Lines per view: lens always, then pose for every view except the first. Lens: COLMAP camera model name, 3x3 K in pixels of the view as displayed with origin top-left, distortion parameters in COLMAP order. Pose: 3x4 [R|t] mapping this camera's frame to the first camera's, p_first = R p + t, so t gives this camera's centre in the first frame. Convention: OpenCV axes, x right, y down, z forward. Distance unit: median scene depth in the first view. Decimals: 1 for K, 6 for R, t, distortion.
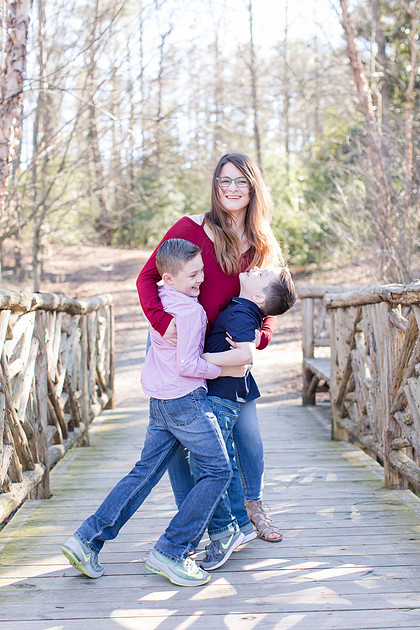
lens RADIAL K [[909.8, 0, 212.9], [0, 909.8, 314.2], [0, 0, 1]] dist [0.011919, -0.004654]
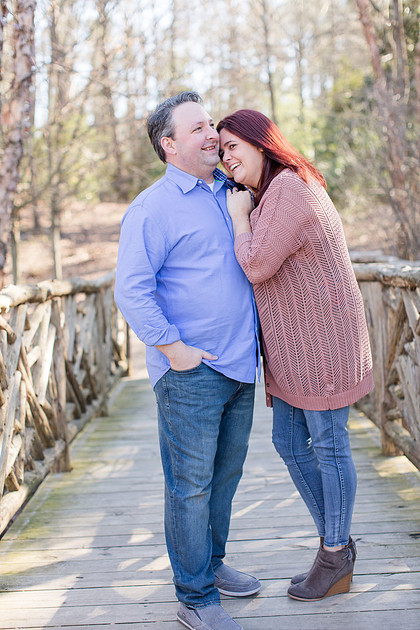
lens RADIAL K [[913.4, 0, 209.4], [0, 913.4, 315.2], [0, 0, 1]] dist [0.022129, 0.023437]
pose [[0.999270, -0.025227, -0.028690, 0.017246], [0.026819, 0.998041, 0.056520, -0.032063], [0.027208, -0.057248, 0.997989, -0.055587]]
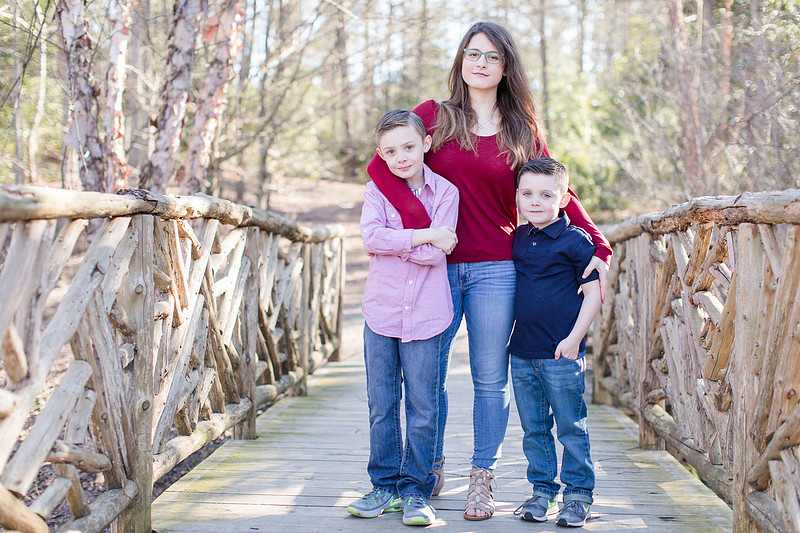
lens RADIAL K [[1159.9, 0, 400.9], [0, 1159.9, 267.1], [0, 0, 1]] dist [0.017238, -0.031577]
pose [[0.996501, 0.040586, -0.073068, 0.030284], [-0.041135, 0.999135, -0.006034, 0.028275], [0.072760, 0.009018, 0.997309, -0.094752]]
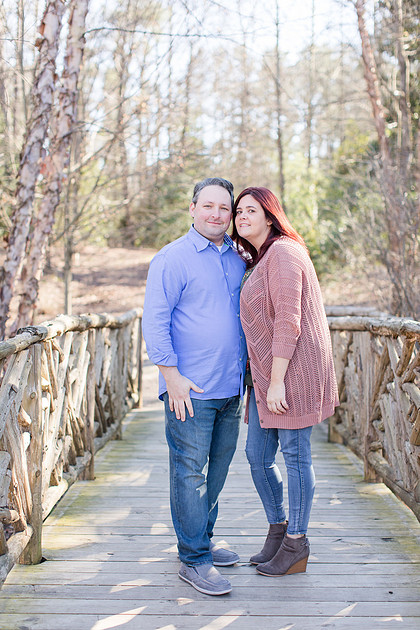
lens RADIAL K [[918.5, 0, 209.4], [0, 918.5, 315.9], [0, 0, 1]] dist [0.039054, -0.027776]
pose [[0.999186, 0.031745, -0.024908, 0.002480], [-0.031679, 0.999494, 0.003031, -0.025197], [0.024992, -0.002240, 0.999685, -0.205225]]
